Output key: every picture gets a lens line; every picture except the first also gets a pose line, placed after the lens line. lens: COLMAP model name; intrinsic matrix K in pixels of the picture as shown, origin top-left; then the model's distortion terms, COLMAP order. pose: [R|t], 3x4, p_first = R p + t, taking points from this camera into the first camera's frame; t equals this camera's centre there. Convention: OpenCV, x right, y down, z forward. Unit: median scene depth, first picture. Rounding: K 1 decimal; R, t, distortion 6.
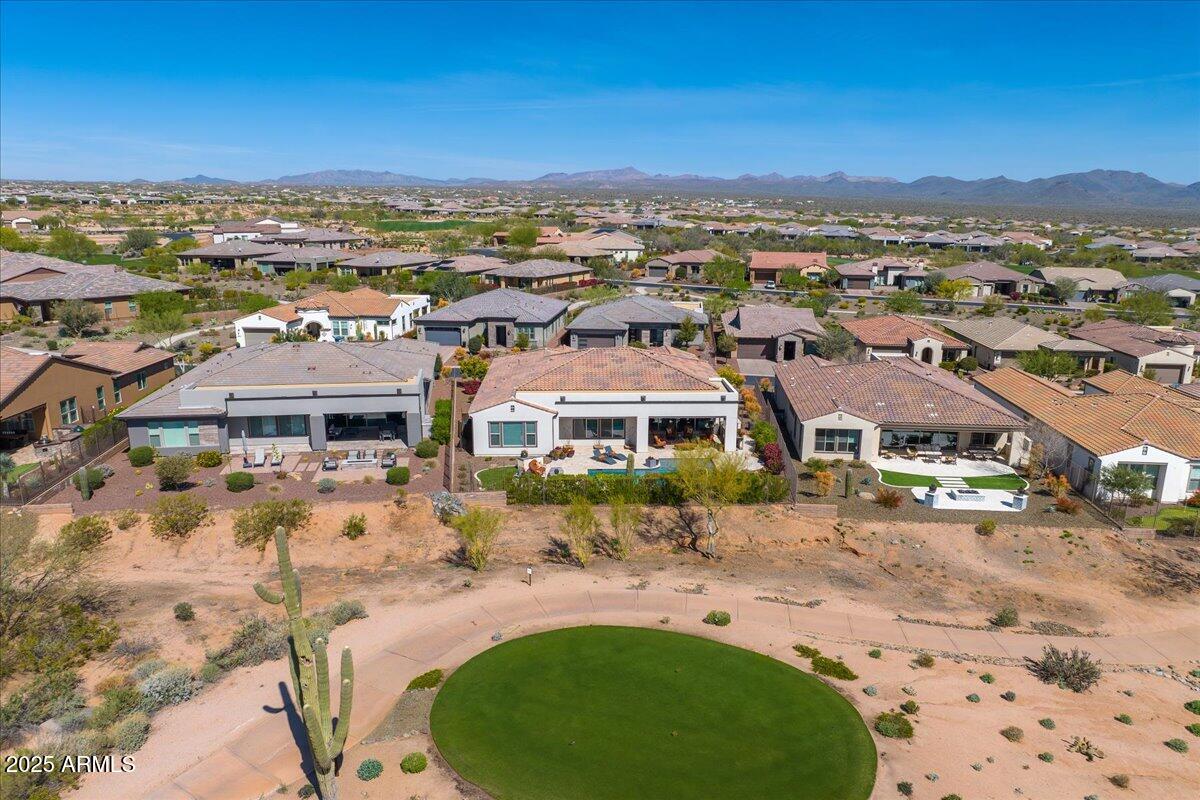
lens RADIAL K [[586.5, 0, 601.3], [0, 586.5, 403.0], [0, 0, 1]] dist [-0.008453, -0.000242]
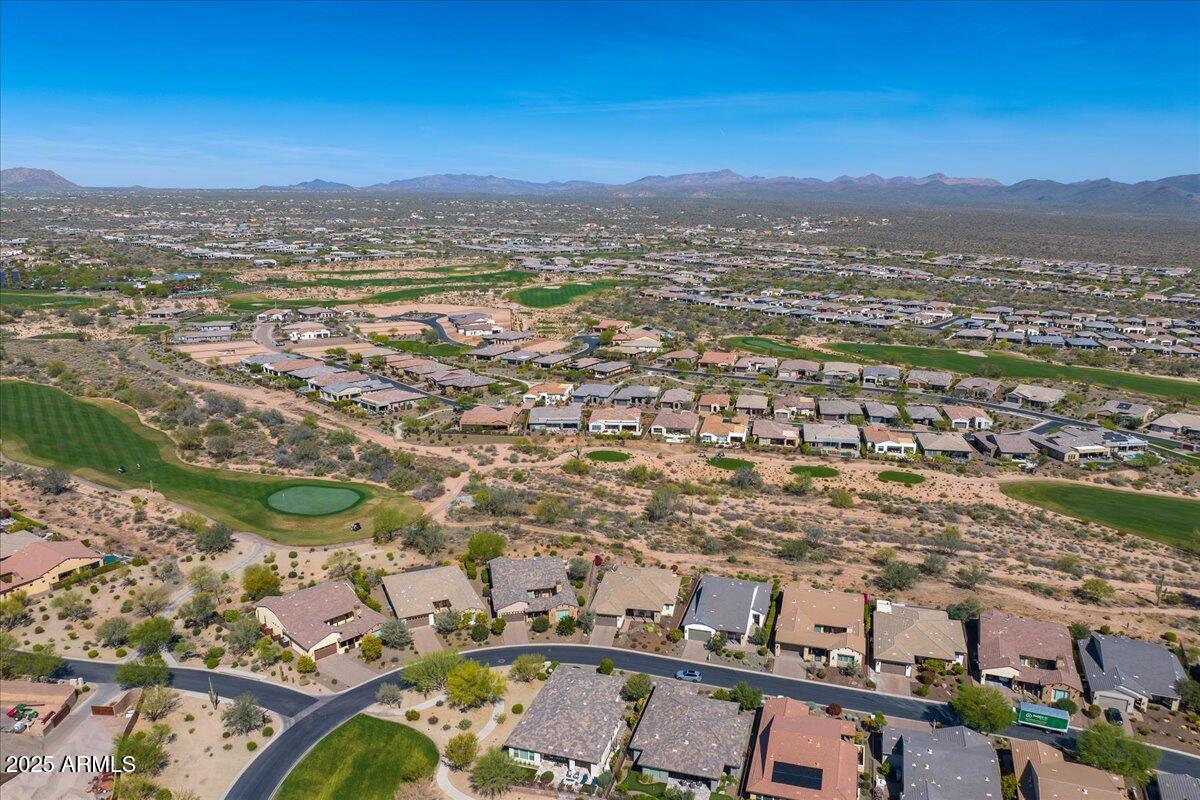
lens RADIAL K [[586.5, 0, 601.3], [0, 586.5, 403.0], [0, 0, 1]] dist [-0.008453, -0.000242]
pose [[0.987076, 0.016546, -0.159394, 0.432074], [-0.016493, 0.999863, 0.001657, -0.105912], [0.159399, 0.000994, 0.987214, -2.491426]]
